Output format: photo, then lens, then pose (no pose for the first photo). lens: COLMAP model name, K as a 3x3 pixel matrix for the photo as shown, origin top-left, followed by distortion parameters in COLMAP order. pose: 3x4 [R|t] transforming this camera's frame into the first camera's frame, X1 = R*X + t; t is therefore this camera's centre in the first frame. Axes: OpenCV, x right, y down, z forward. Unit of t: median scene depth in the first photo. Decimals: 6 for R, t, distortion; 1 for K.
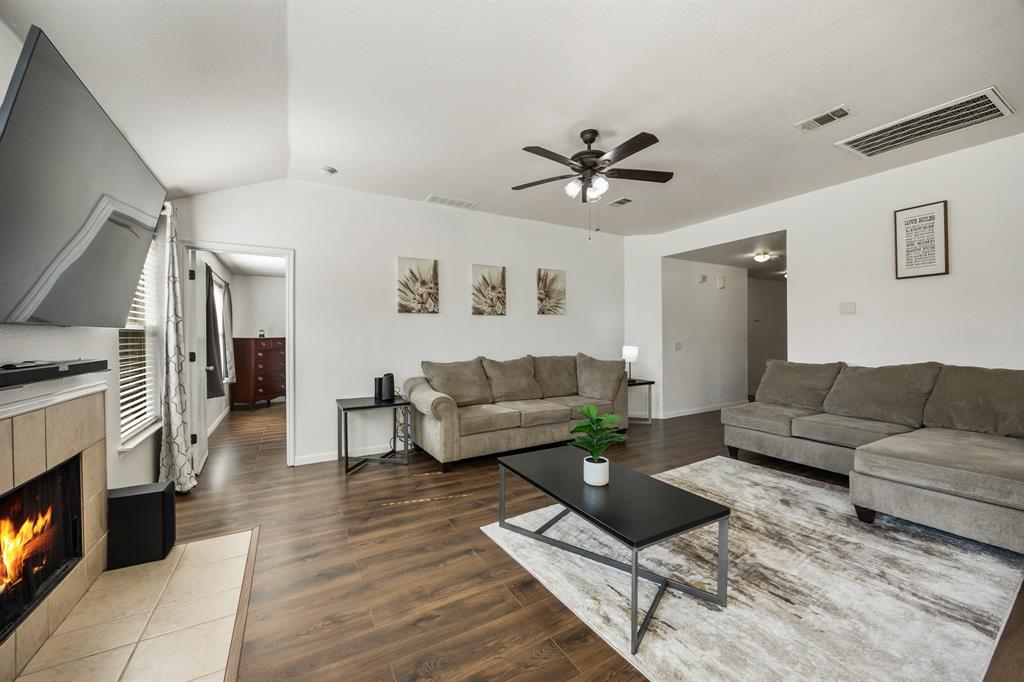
lens RADIAL K [[401.5, 0, 496.8], [0, 401.5, 337.4], [0, 0, 1]] dist [0.001304, 0.000239]
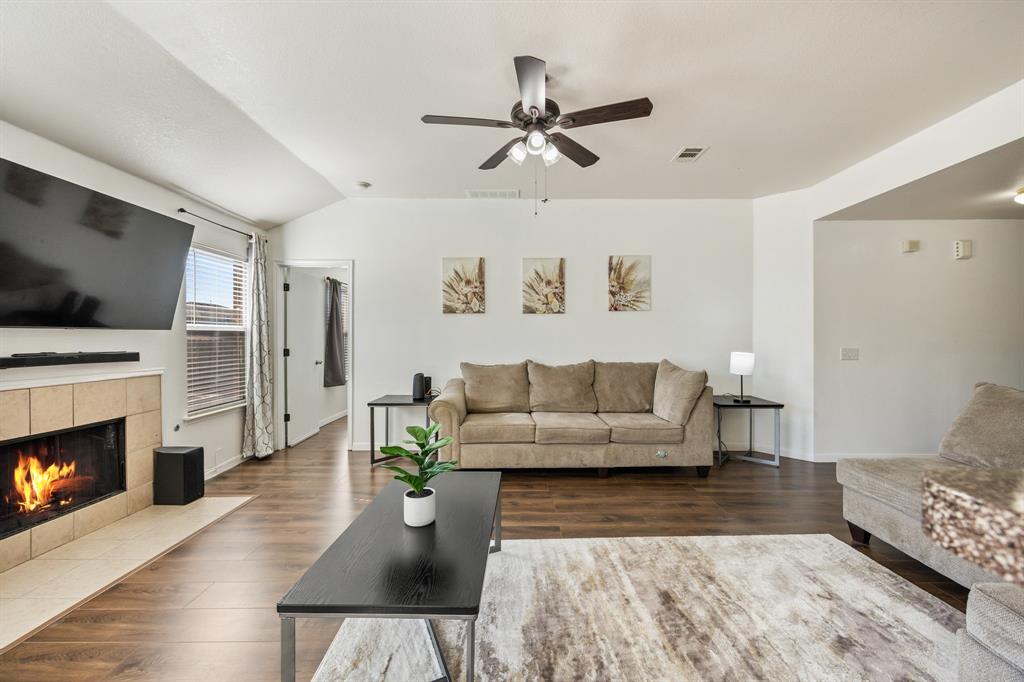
lens RADIAL K [[401.5, 0, 499.6], [0, 401.5, 342.4], [0, 0, 1]] dist [0.001304, 0.000239]
pose [[0.867888, 0.010051, -0.496659, 0.365605], [-0.006275, 0.999937, 0.009271, 0.000605], [0.496721, -0.004930, 0.867896, 0.191040]]
